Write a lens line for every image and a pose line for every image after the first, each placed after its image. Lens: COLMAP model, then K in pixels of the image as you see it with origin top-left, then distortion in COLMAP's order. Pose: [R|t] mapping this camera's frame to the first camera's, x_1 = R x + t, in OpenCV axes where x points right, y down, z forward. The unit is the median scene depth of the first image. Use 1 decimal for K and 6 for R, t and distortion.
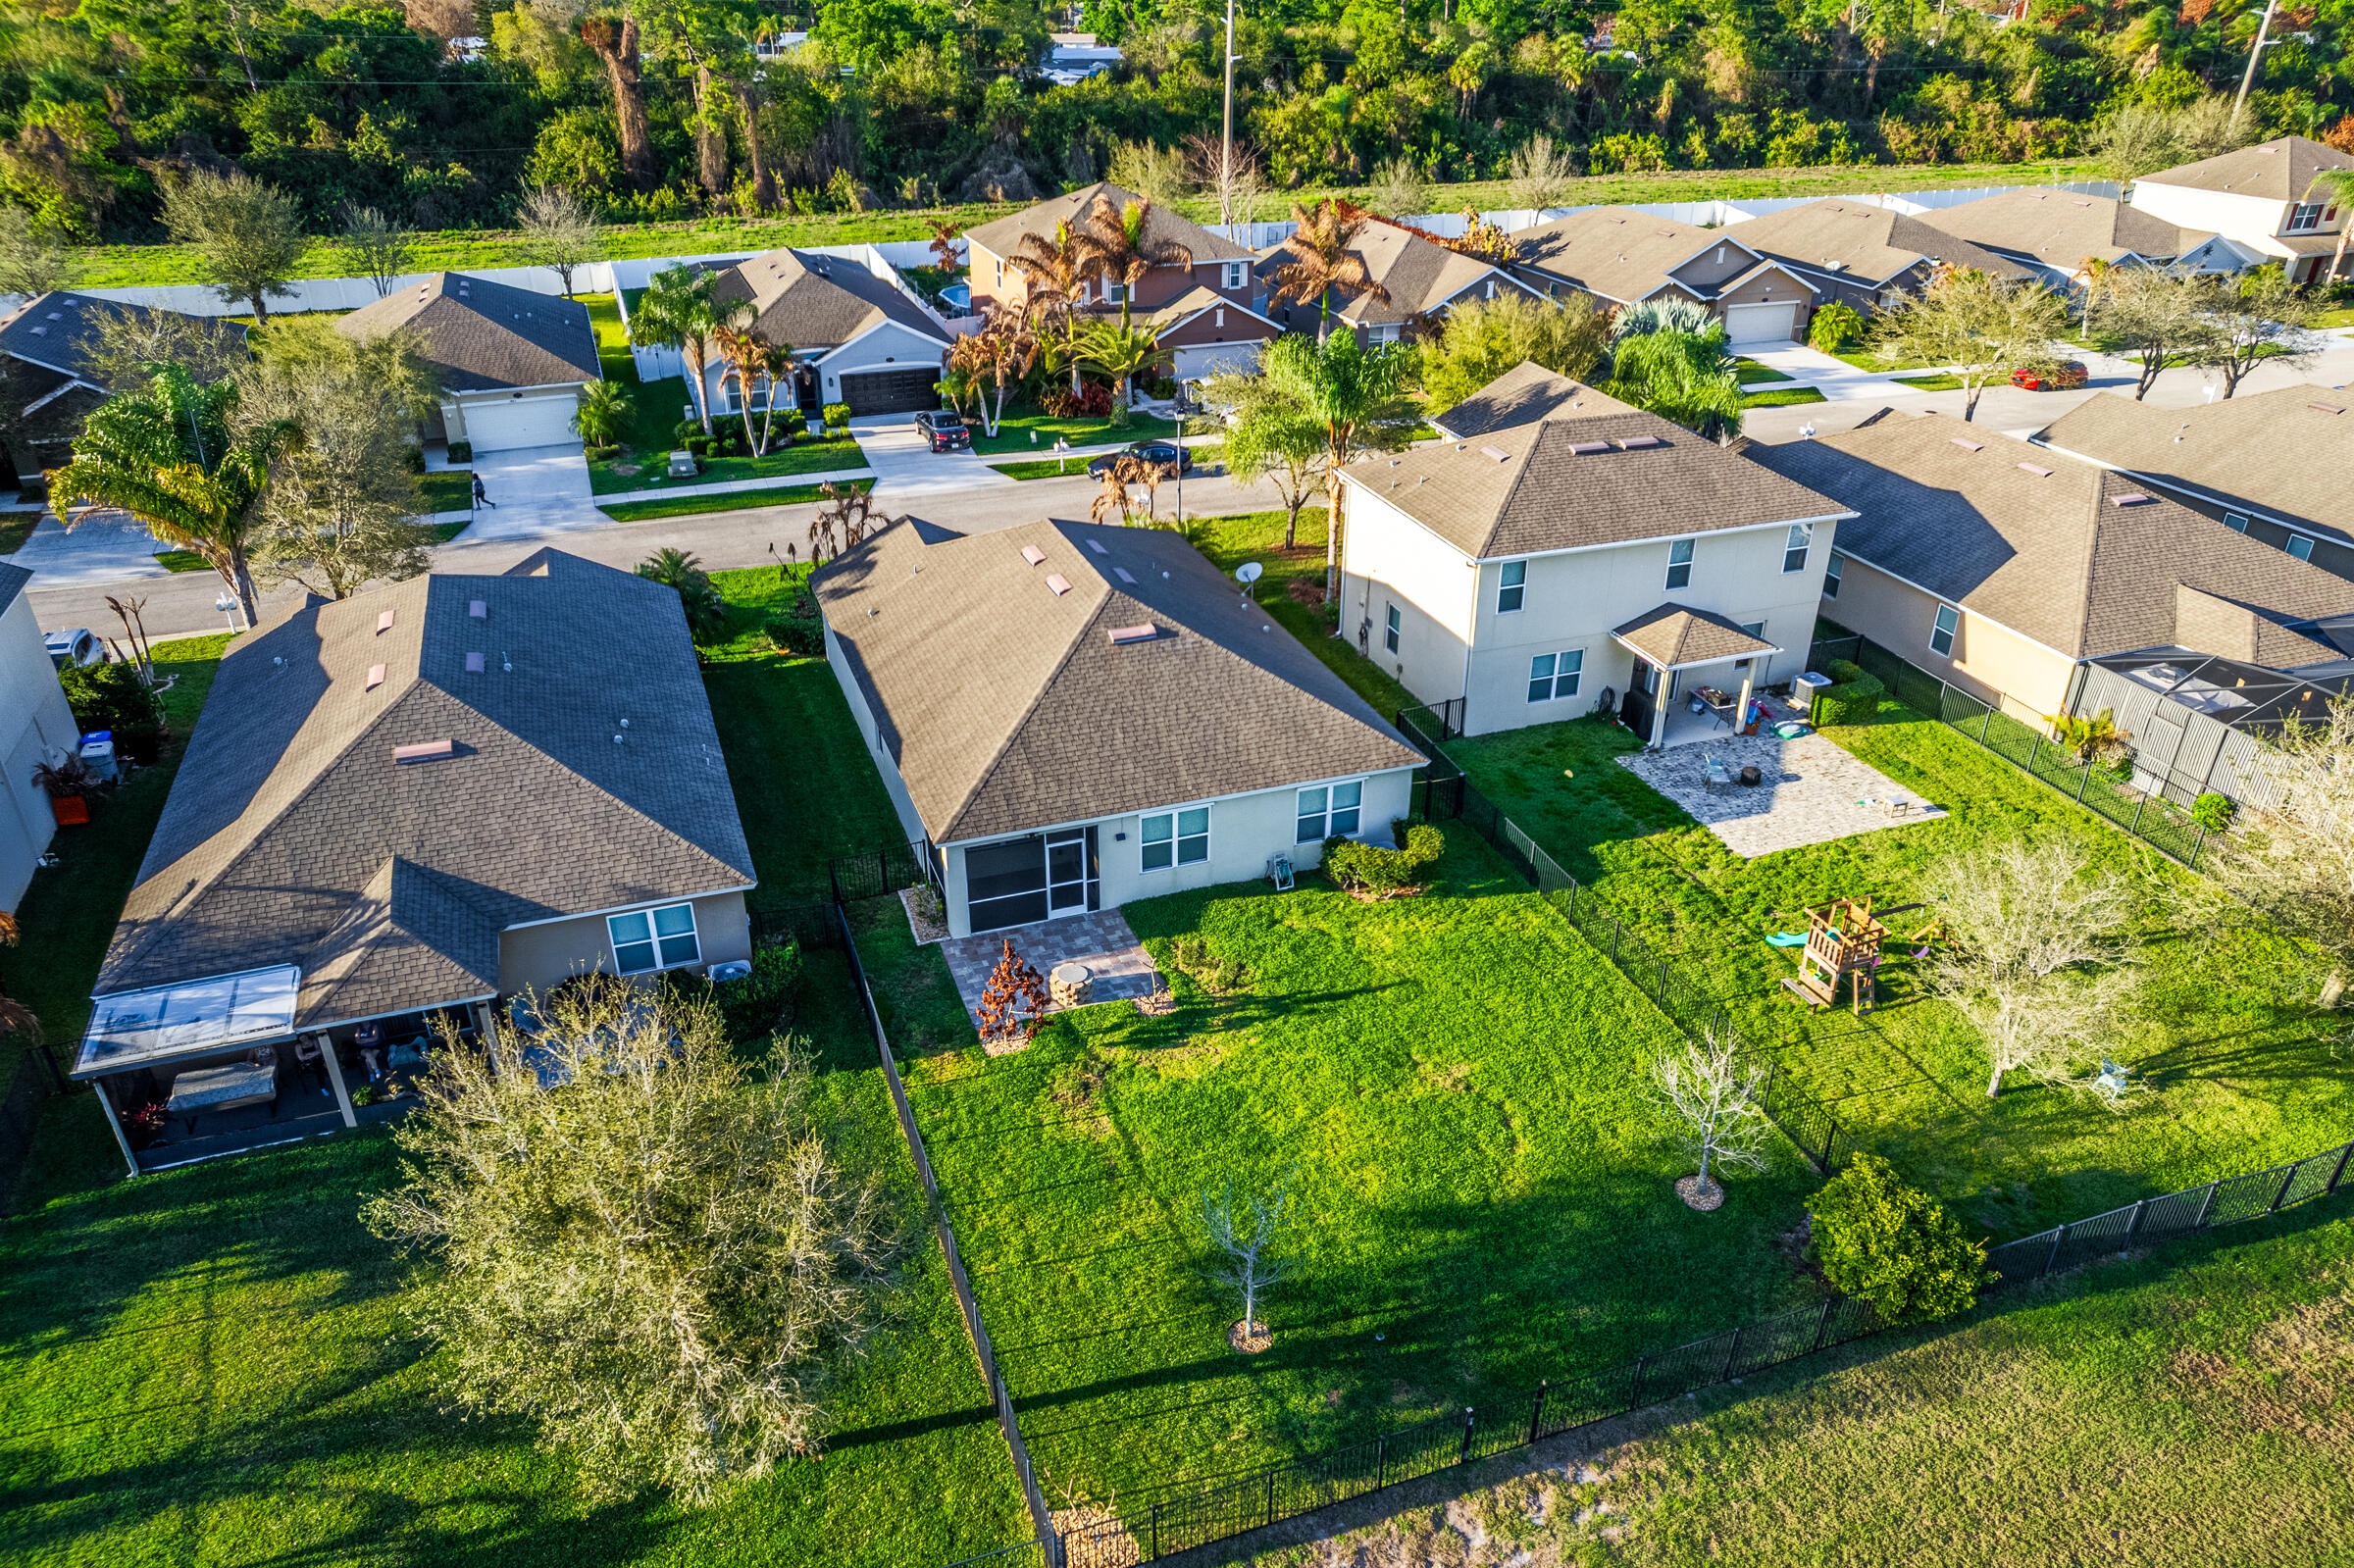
lens RADIAL K [[1637.0, 0, 1181.0], [0, 1637.0, 810.2], [0, 0, 1]] dist [-0.072628, 0.089649]
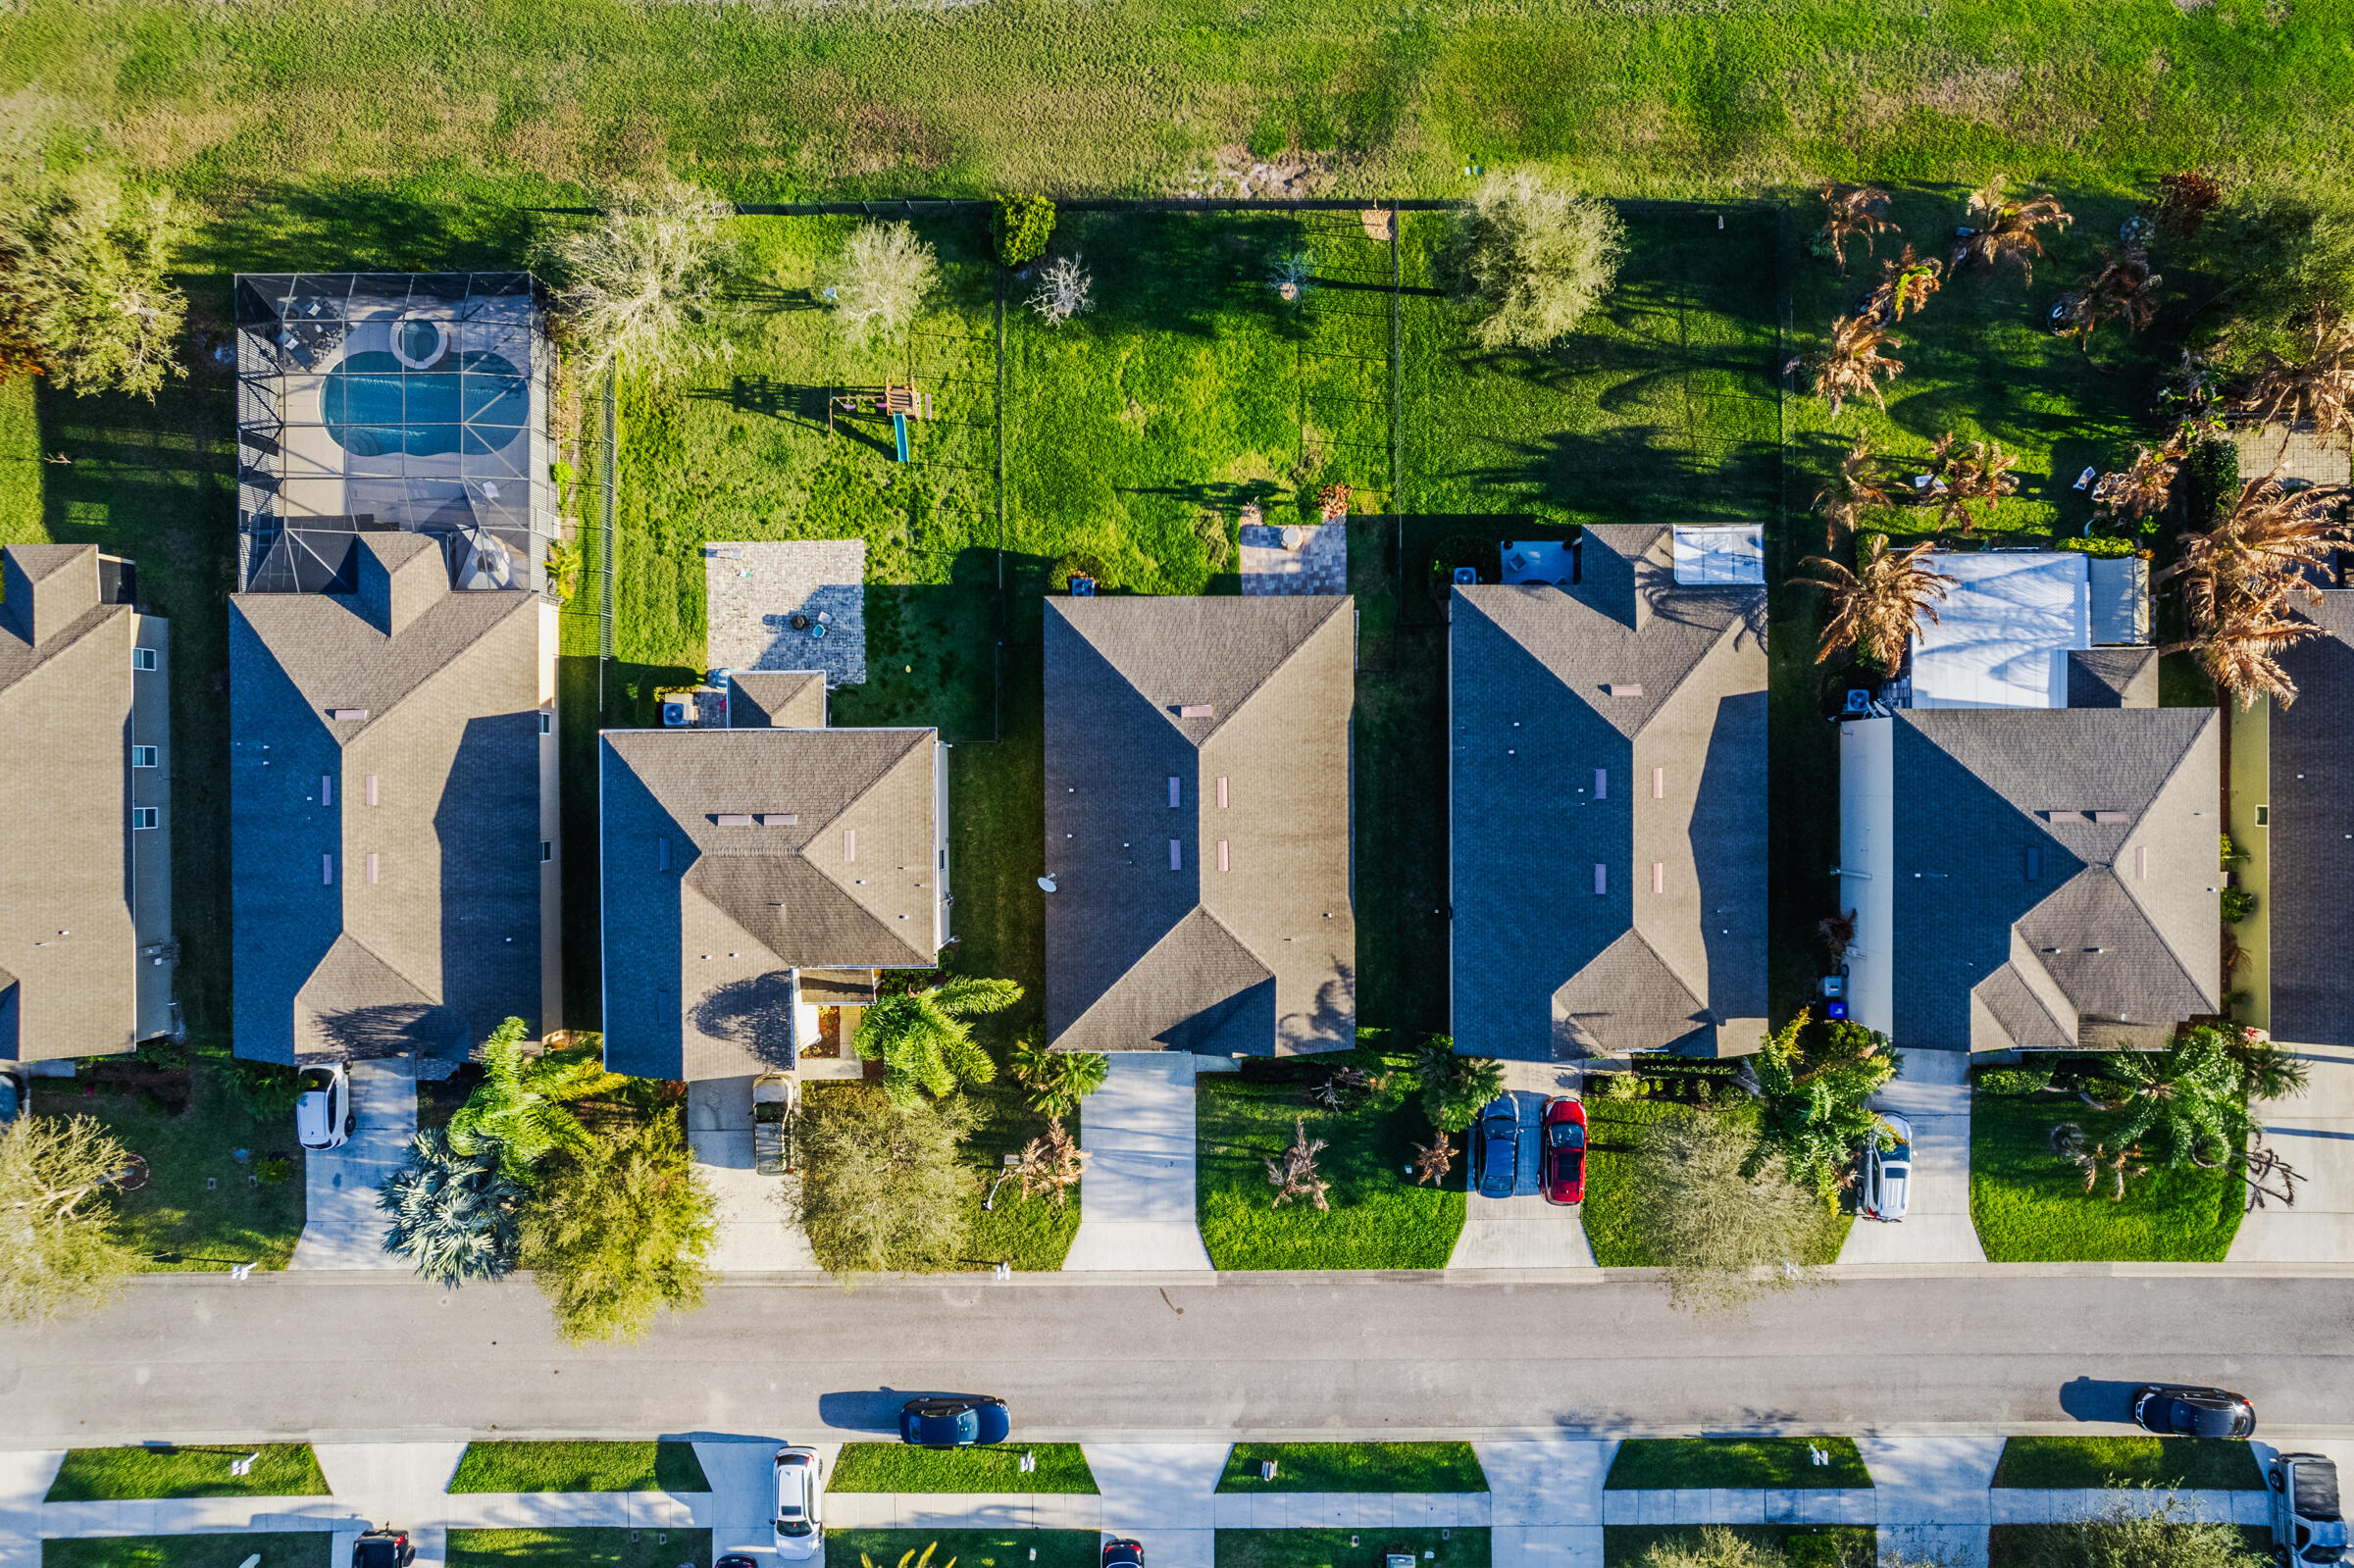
lens RADIAL K [[1637.0, 0, 1181.0], [0, 1637.0, 810.2], [0, 0, 1]] dist [-0.072628, 0.089649]
pose [[-0.940559, -0.339630, 0.000369, -0.044123], [0.168103, -0.464596, 0.869420, -1.399684], [-0.295110, 0.817803, 0.494073, 0.300595]]
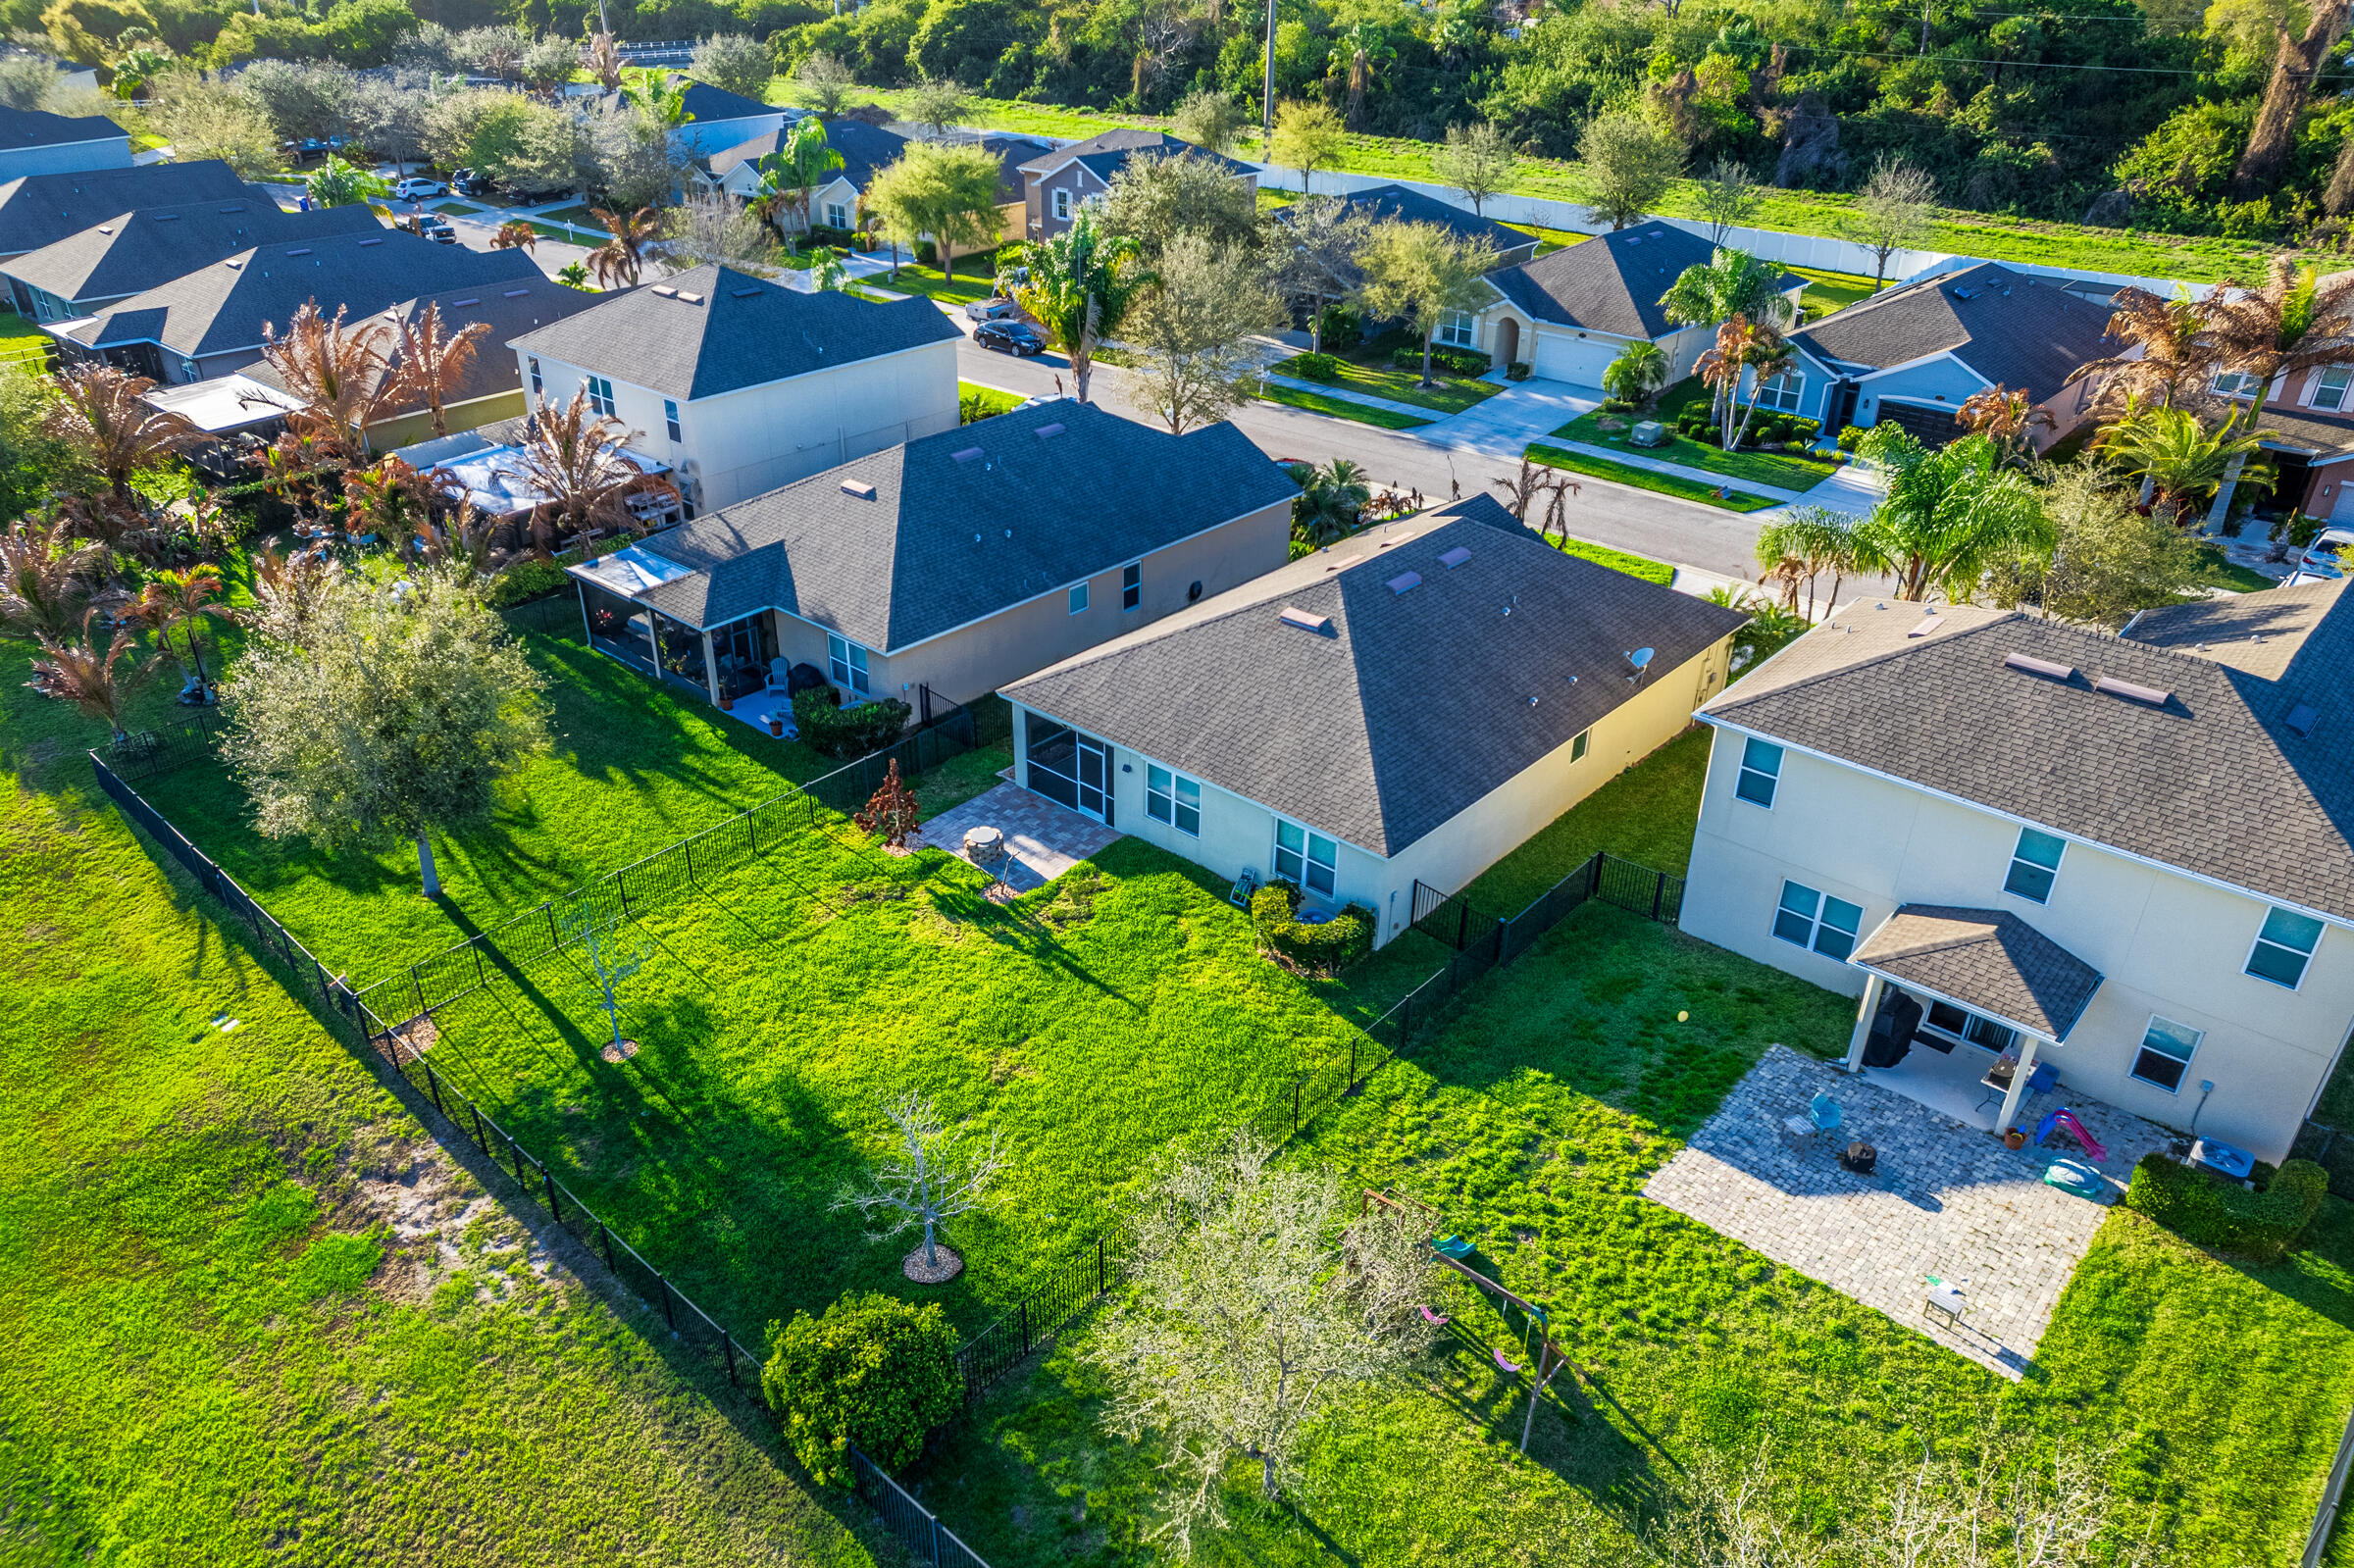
lens RADIAL K [[1660.4, 0, 1133.3], [0, 1660.4, 771.4], [0, 0, 1]] dist [-0.077154, 0.100346]
pose [[0.457506, 0.416170, -0.785806, 0.705889], [-0.422465, 0.879339, 0.219741, -0.191663], [0.782440, 0.231443, 0.578120, 0.337220]]
